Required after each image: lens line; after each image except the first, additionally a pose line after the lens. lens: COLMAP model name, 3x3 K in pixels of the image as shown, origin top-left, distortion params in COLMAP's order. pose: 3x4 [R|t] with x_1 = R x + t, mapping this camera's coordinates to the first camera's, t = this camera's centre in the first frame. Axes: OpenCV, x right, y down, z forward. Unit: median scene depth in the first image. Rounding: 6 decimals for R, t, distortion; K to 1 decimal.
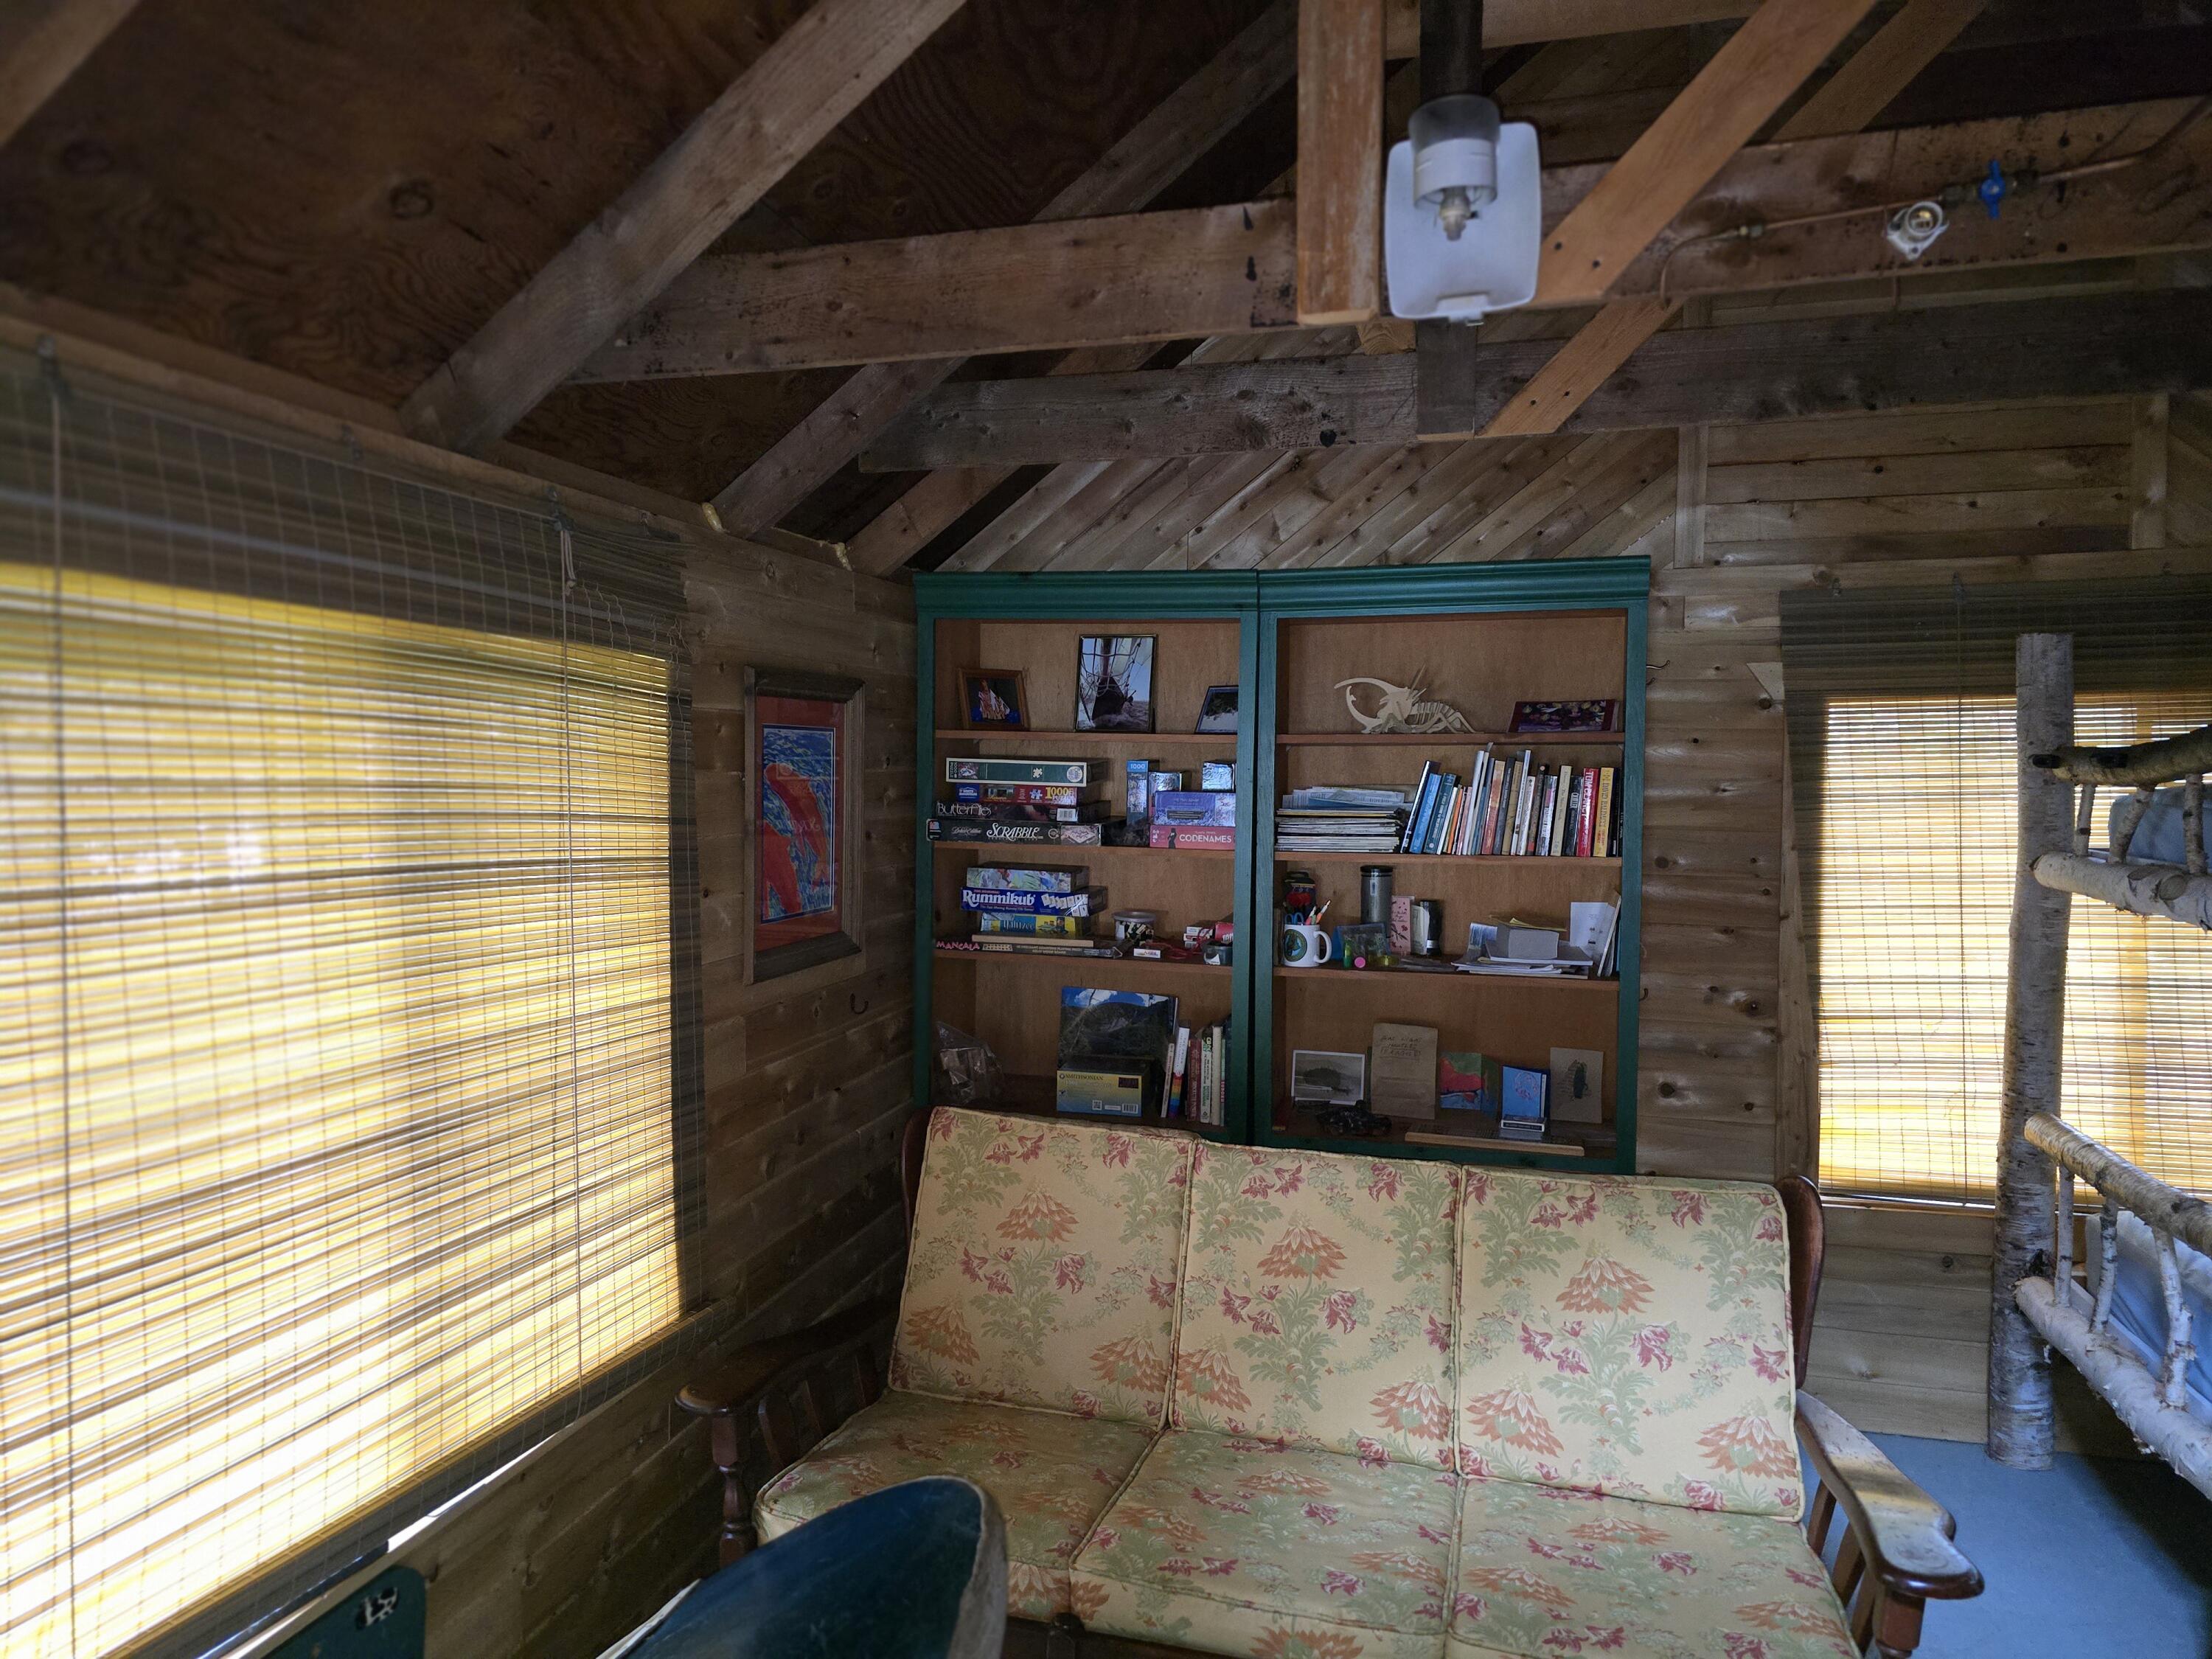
lens RADIAL K [[1475.1, 0, 1101.3], [0, 1475.1, 830.8], [0, 0, 1]] dist [0.077109, -0.067713]
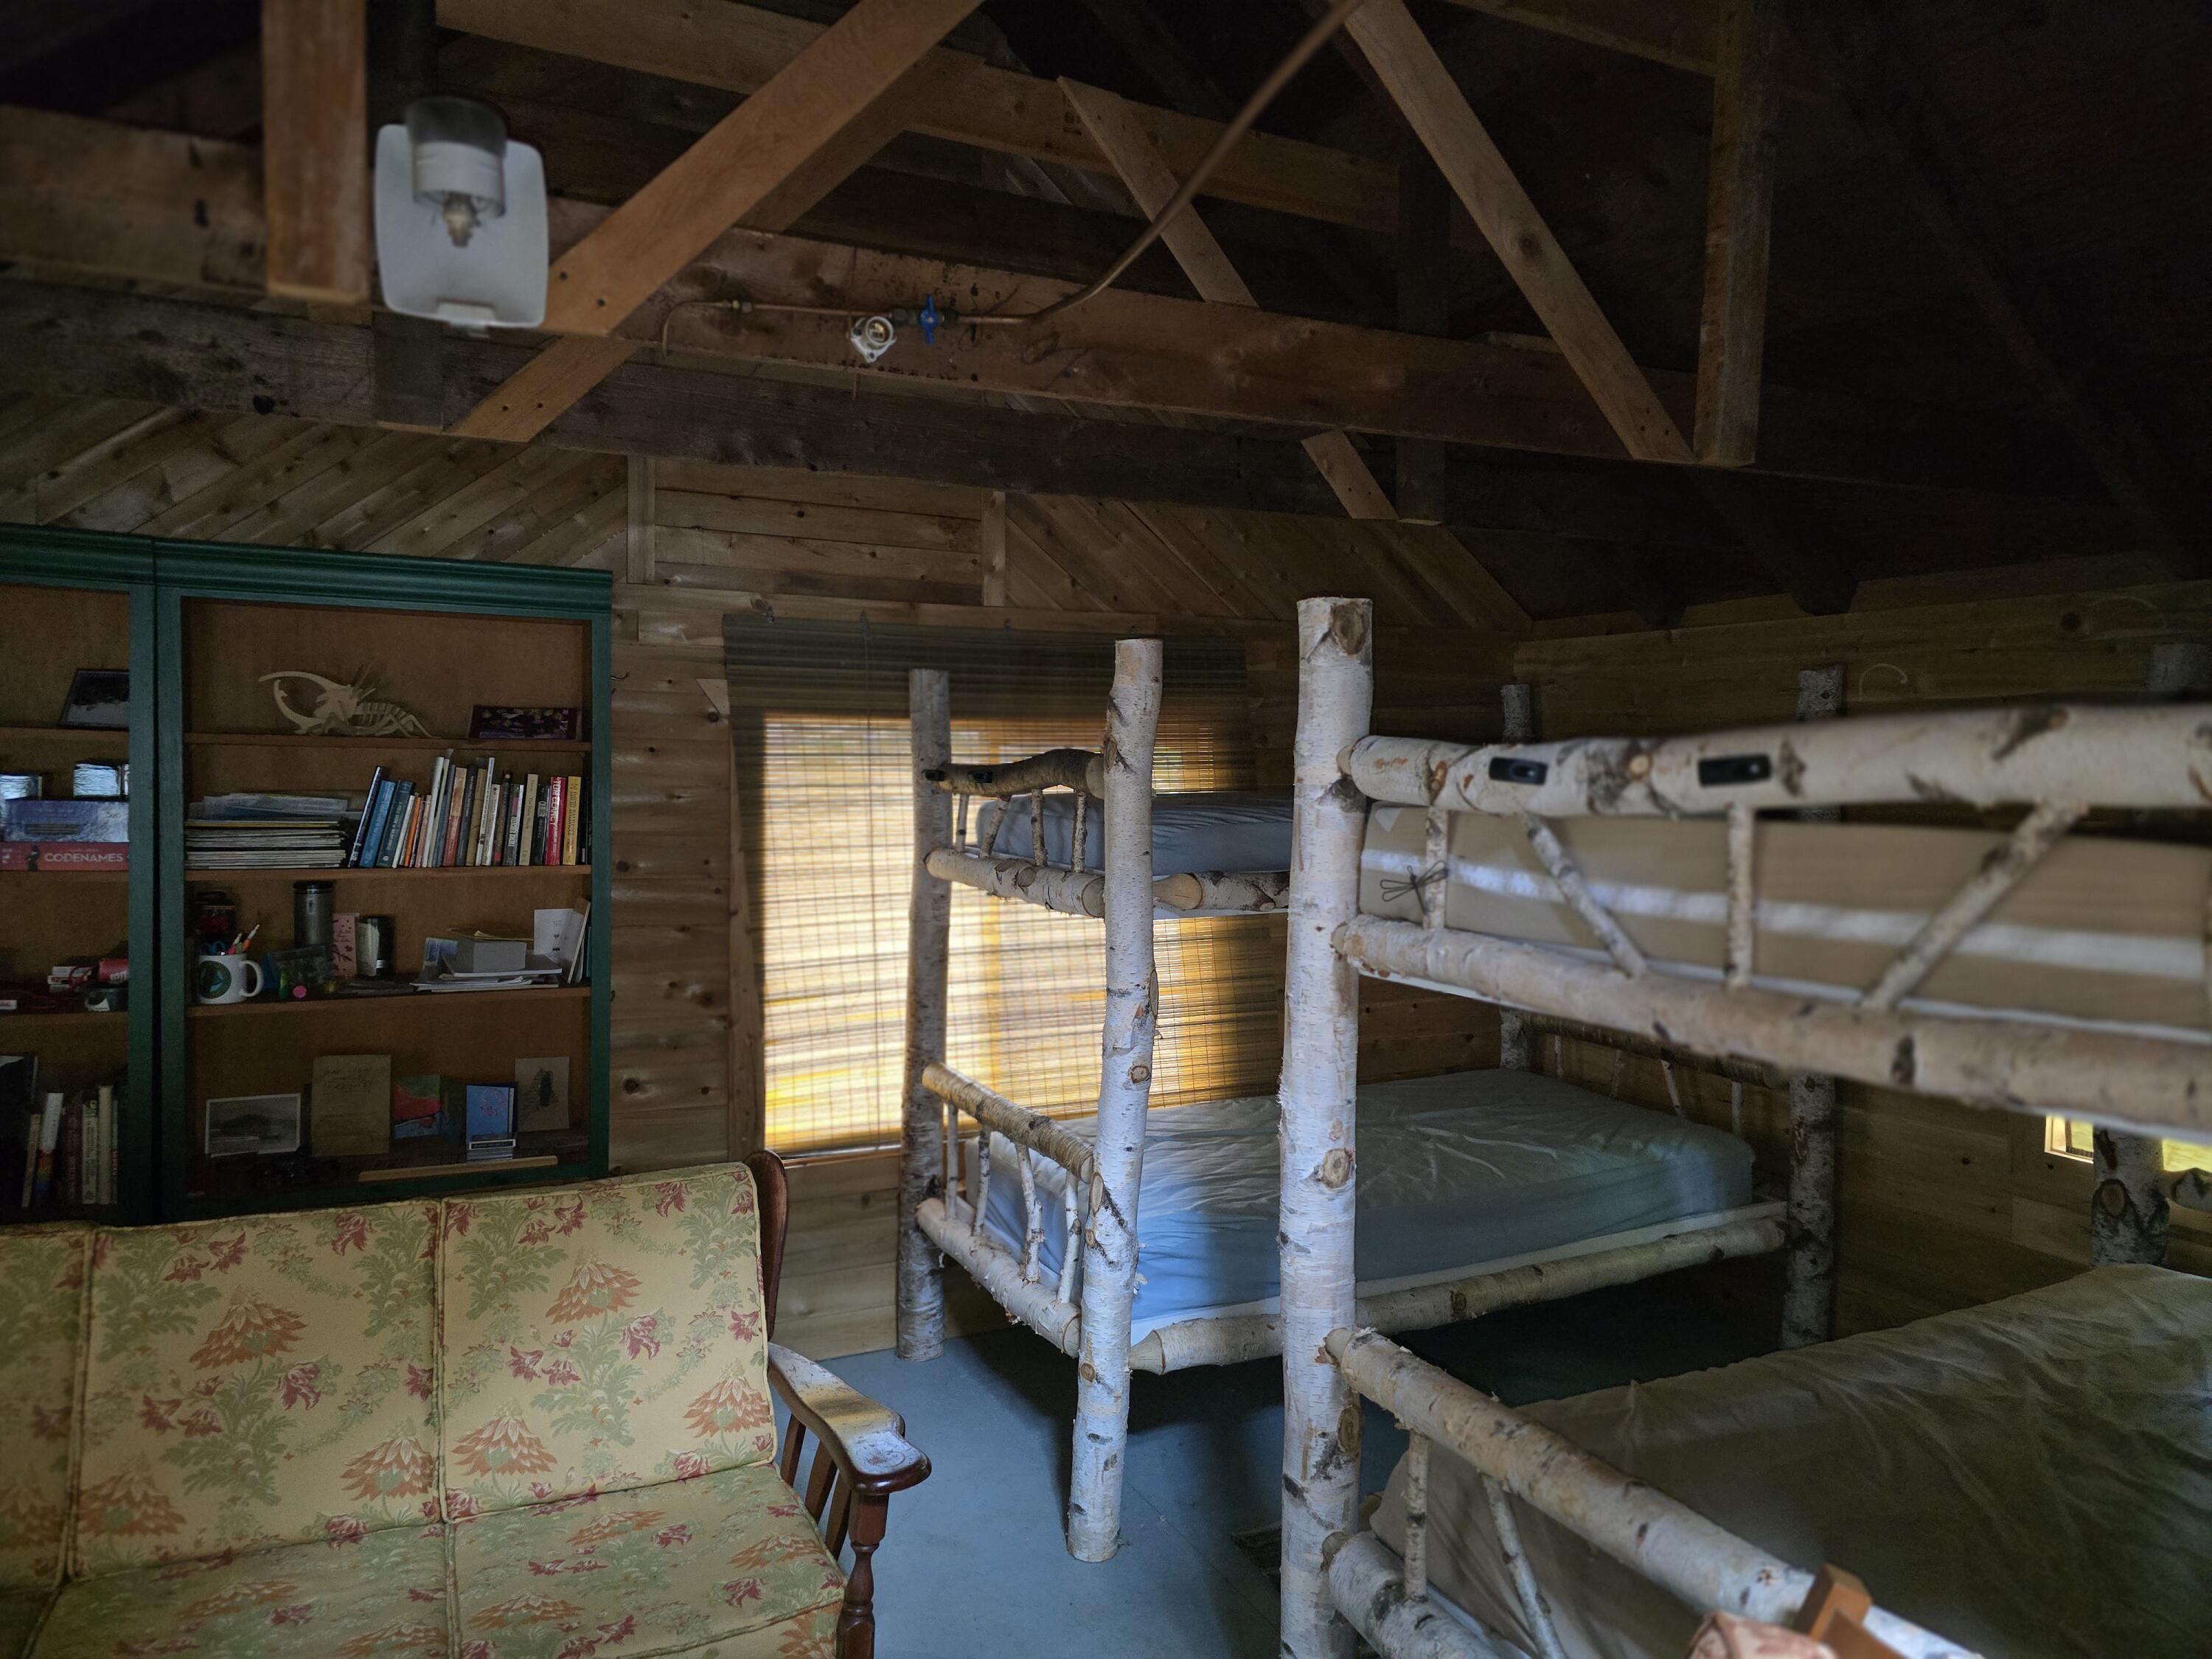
lens RADIAL K [[1475.1, 0, 1101.3], [0, 1475.1, 830.8], [0, 0, 1]] dist [0.077109, -0.067713]
pose [[0.762349, -0.019064, 0.646885, -0.046507], [0.014448, 0.999818, 0.012439, -0.014423], [-0.647005, -0.000137, 0.762486, -0.002013]]
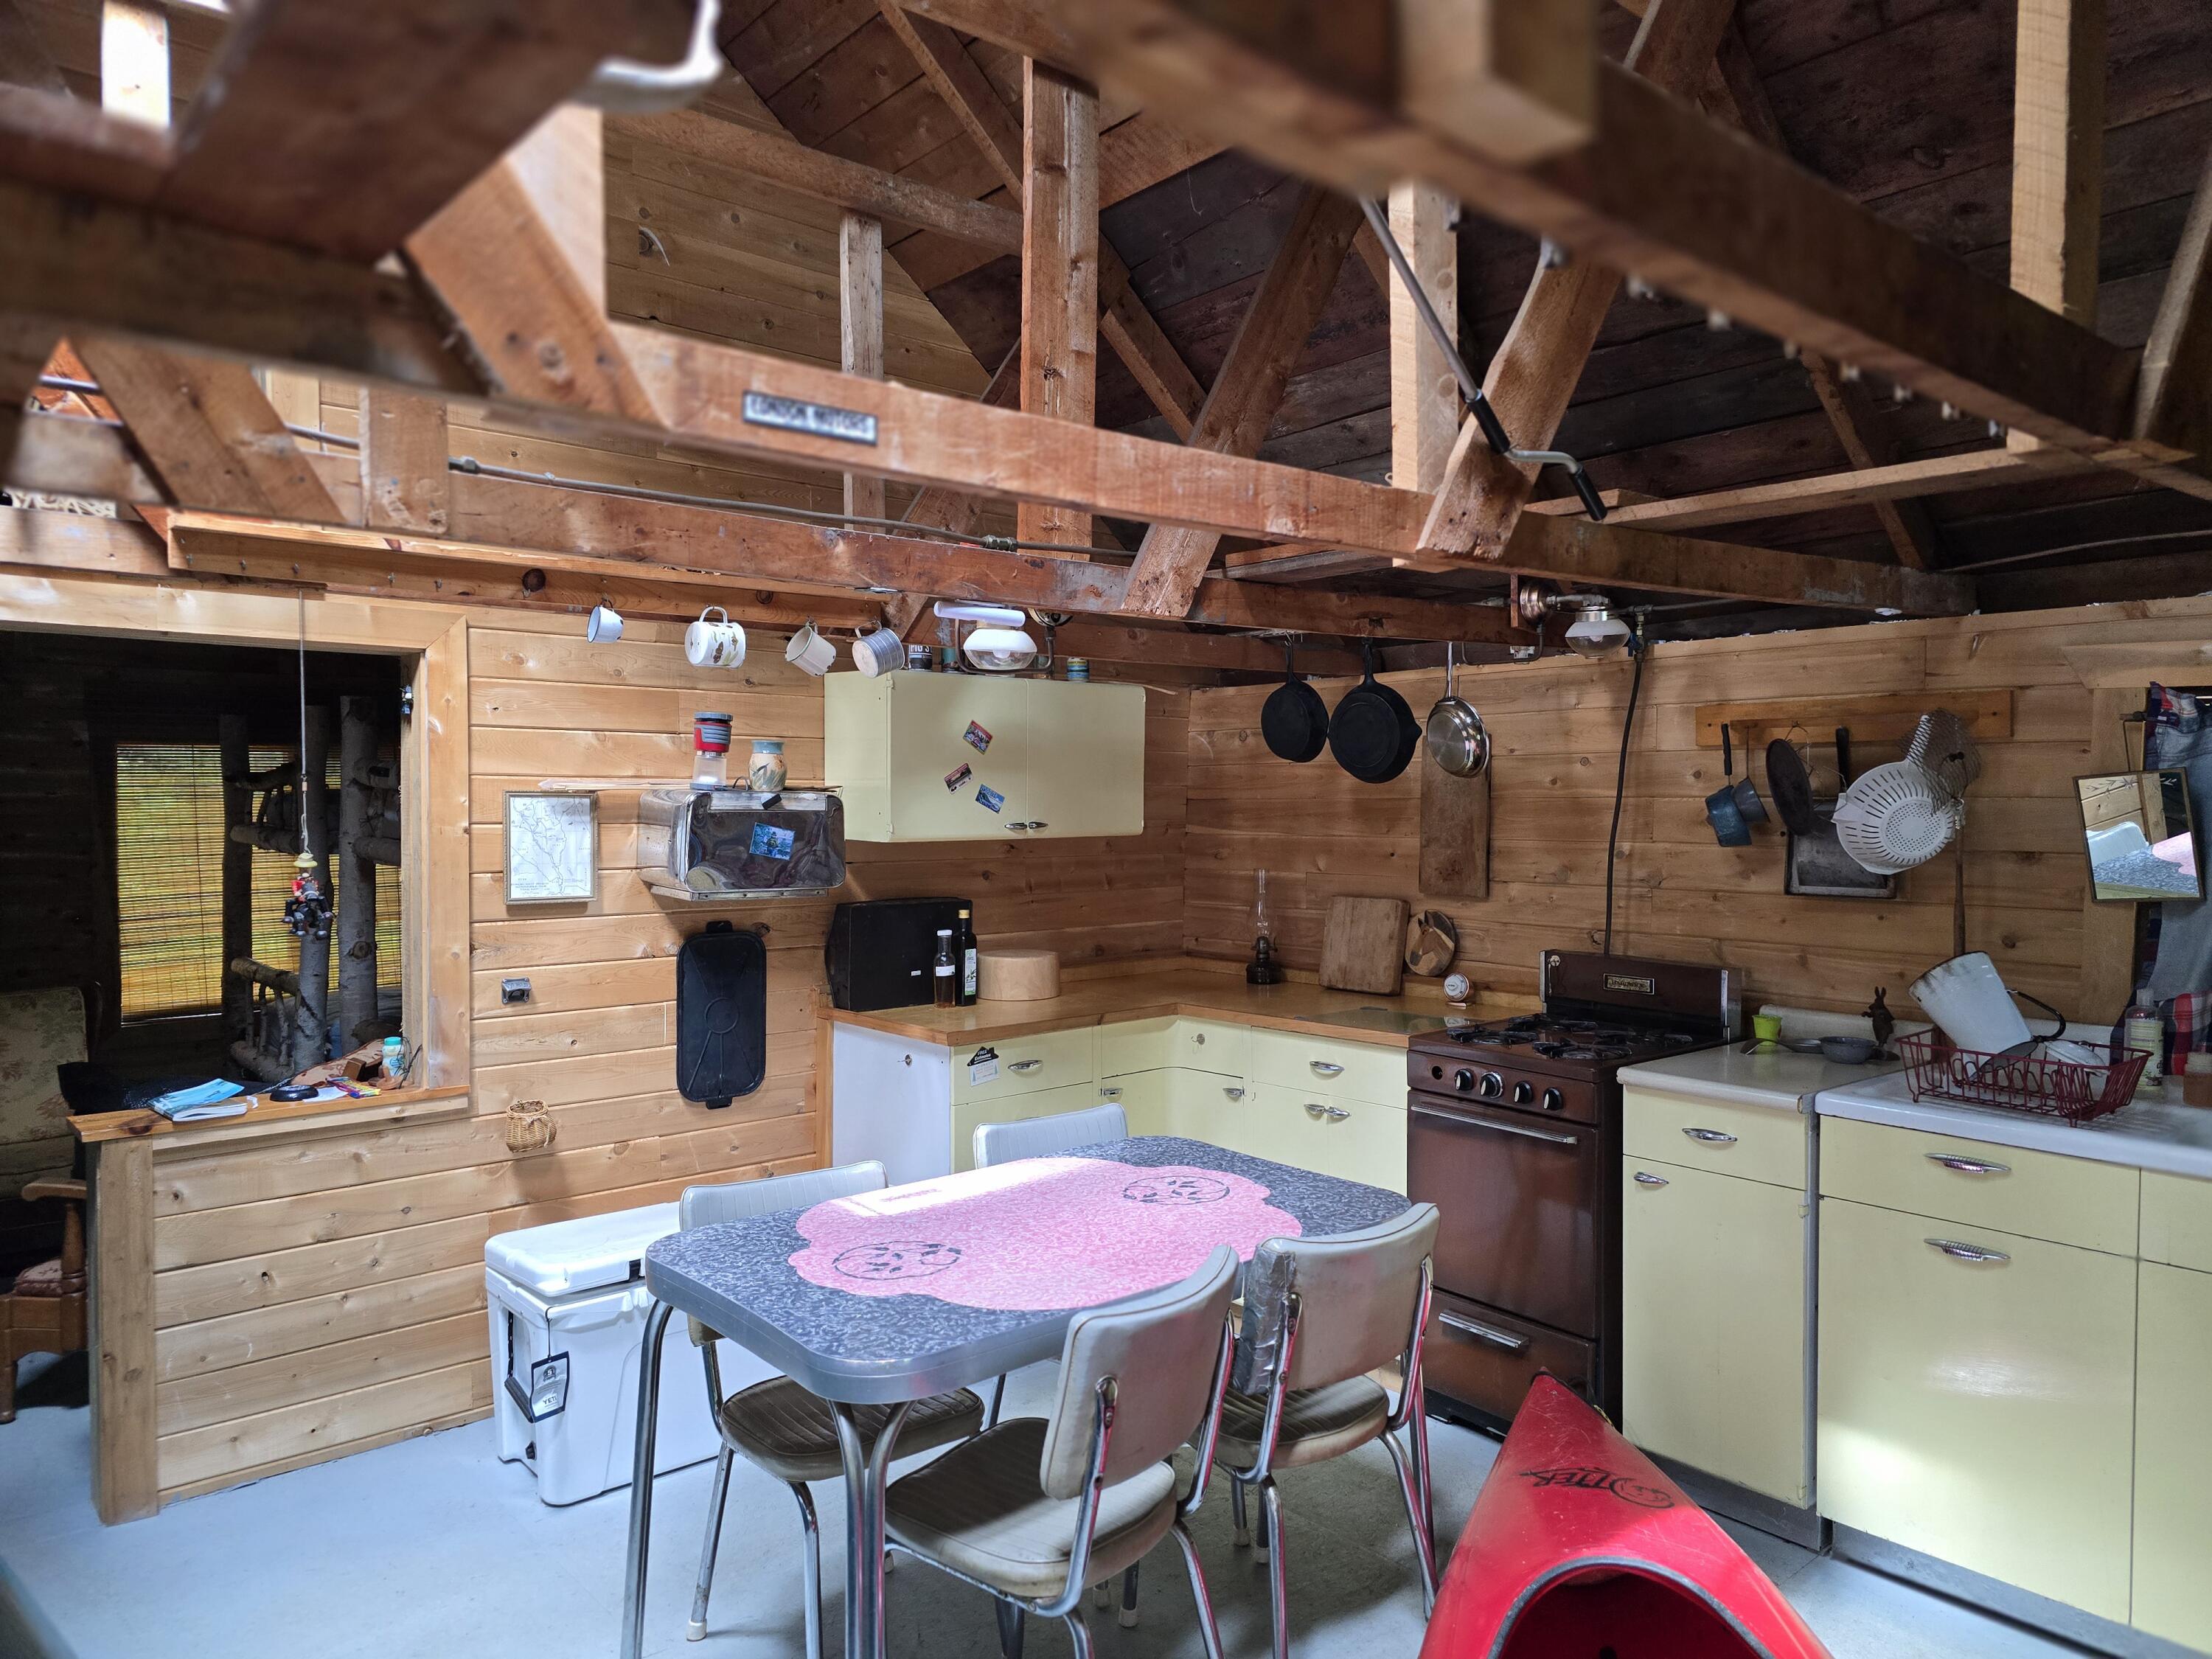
lens RADIAL K [[1480.3, 0, 1139.9], [0, 1480.3, 835.1], [0, 0, 1]] dist [-0.002853, -0.001900]
pose [[0.540546, -0.024500, 0.840957, -0.396034], [0.027228, 0.999562, 0.011619, 0.040481], [-0.840874, 0.016617, 0.540977, -1.136654]]
